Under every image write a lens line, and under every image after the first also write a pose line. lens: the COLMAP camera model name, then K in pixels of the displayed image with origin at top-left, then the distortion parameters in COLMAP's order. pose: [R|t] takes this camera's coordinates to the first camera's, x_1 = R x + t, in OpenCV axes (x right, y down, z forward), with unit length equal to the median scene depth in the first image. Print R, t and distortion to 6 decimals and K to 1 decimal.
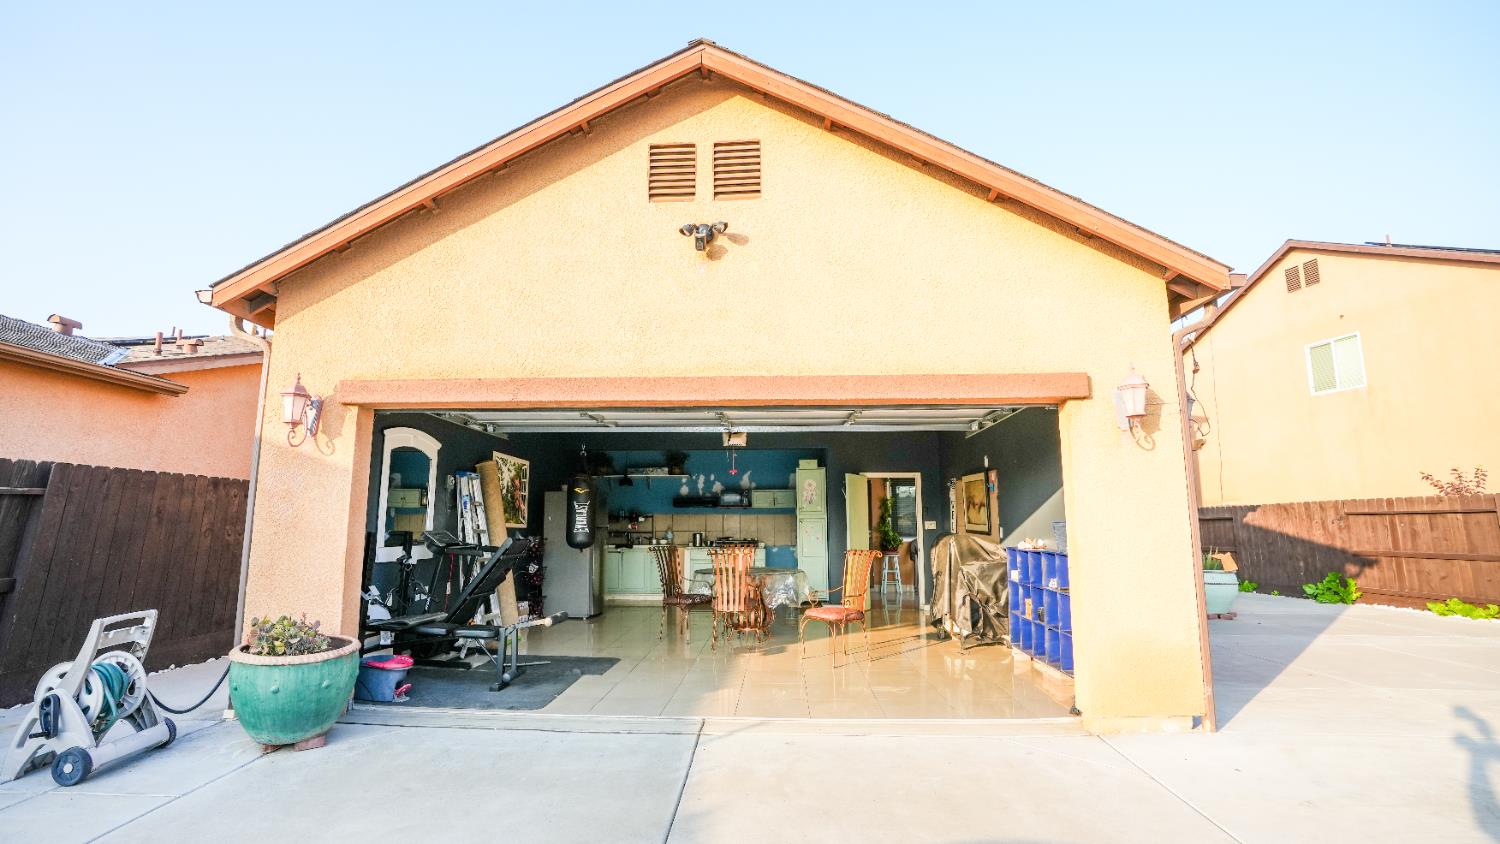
lens RADIAL K [[689.9, 0, 745.3], [0, 689.9, 423.5], [0, 0, 1]] dist [-0.072003, 0.027802]
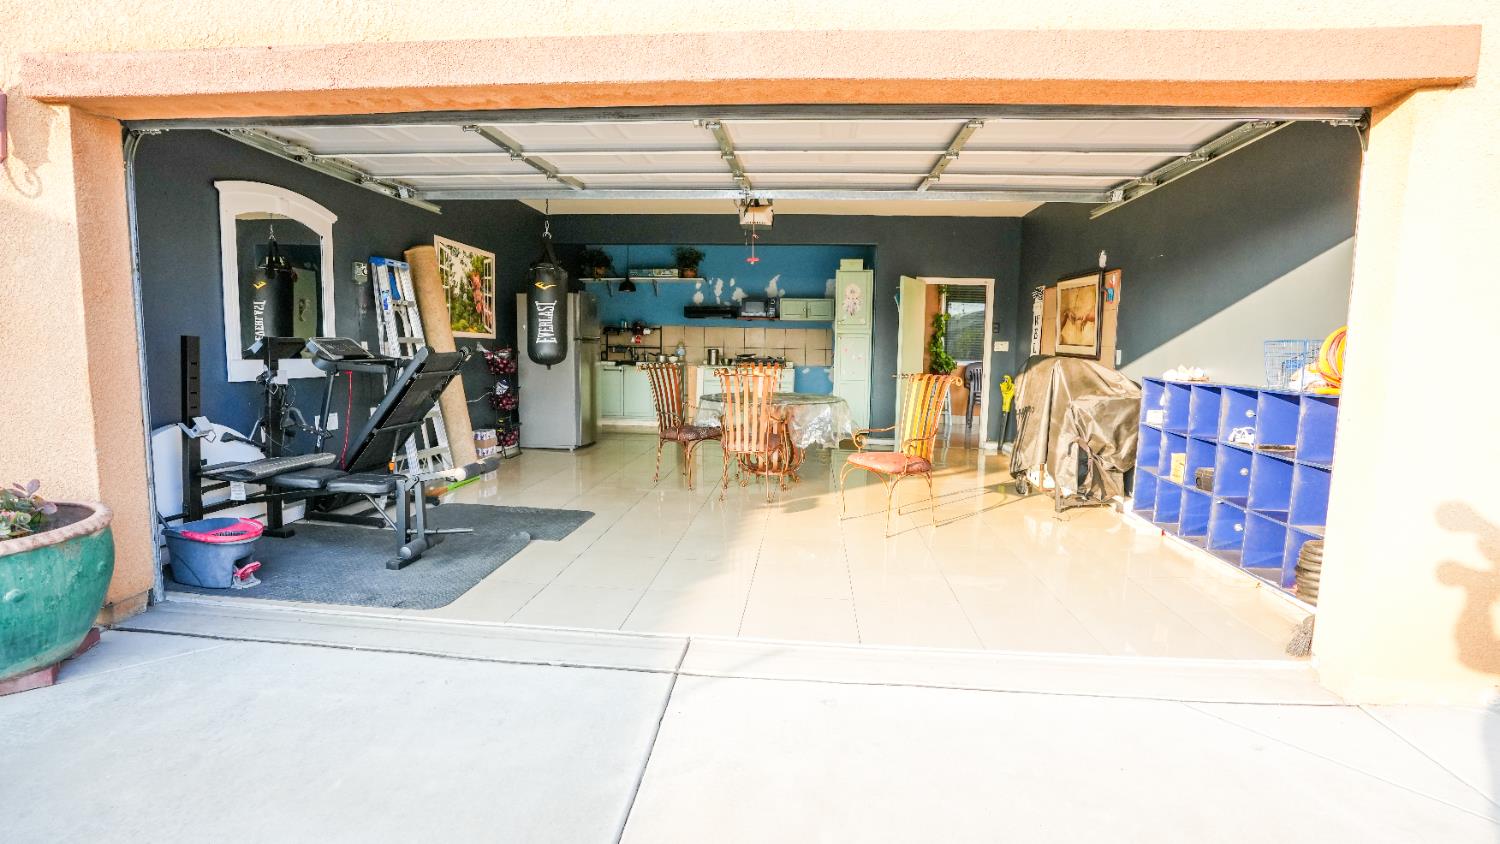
lens RADIAL K [[689.9, 0, 745.3], [0, 689.9, 423.5], [0, 0, 1]] dist [-0.072003, 0.027802]
pose [[0.998931, 0.024588, -0.039142, 0.006431], [-0.013754, 0.966537, 0.256159, 0.049314], [0.044131, -0.255347, 0.965842, 0.267509]]
